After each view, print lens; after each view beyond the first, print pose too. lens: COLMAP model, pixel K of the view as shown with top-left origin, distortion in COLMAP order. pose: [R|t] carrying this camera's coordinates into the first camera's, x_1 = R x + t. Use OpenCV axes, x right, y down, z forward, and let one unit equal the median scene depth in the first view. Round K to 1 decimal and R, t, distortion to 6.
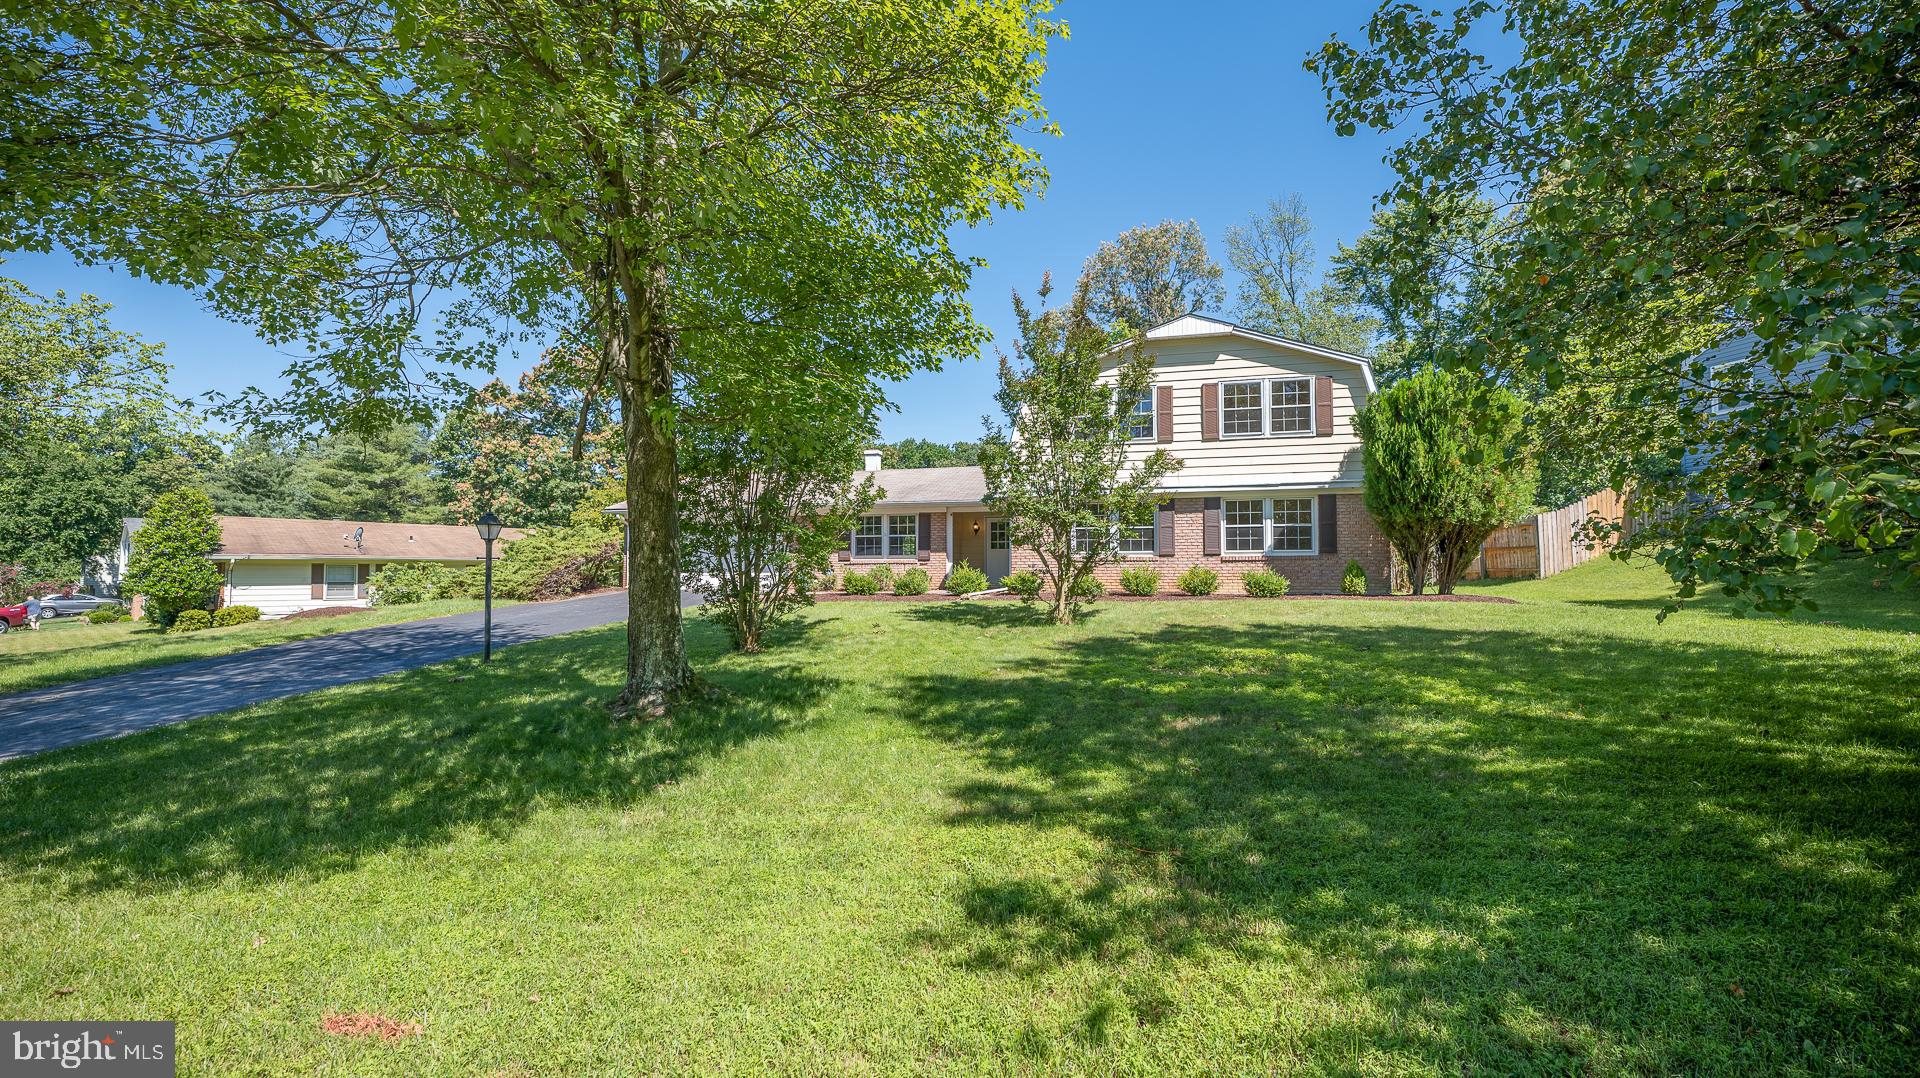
lens RADIAL K [[783.6, 0, 954.3], [0, 783.6, 546.5], [0, 0, 1]] dist [0.003299, 0.000075]
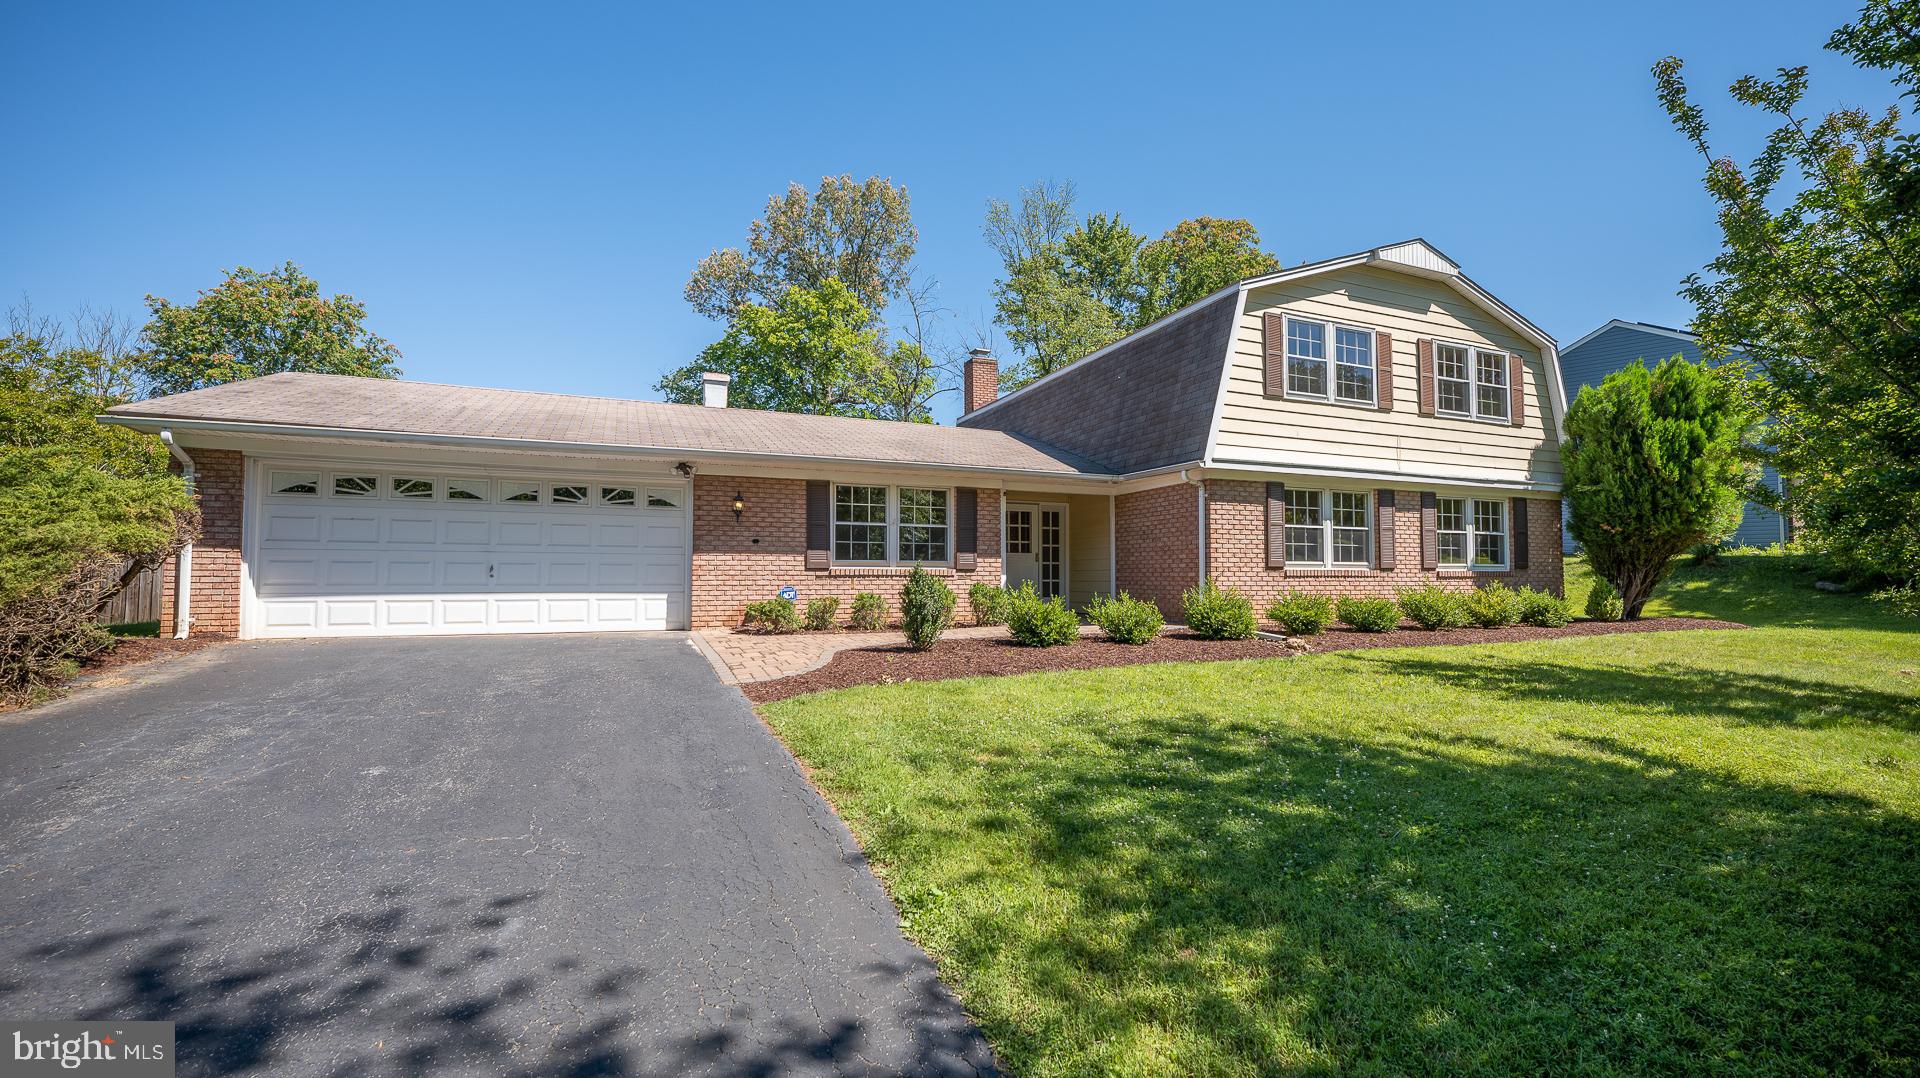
lens RADIAL K [[783.6, 0, 954.3], [0, 783.6, 546.5], [0, 0, 1]] dist [0.003299, 0.000075]
pose [[0.780578, 0.023160, 0.624629, -0.492024], [-0.024206, 0.999684, -0.006816, 0.005291], [-0.624589, -0.009799, 0.780892, 0.700217]]
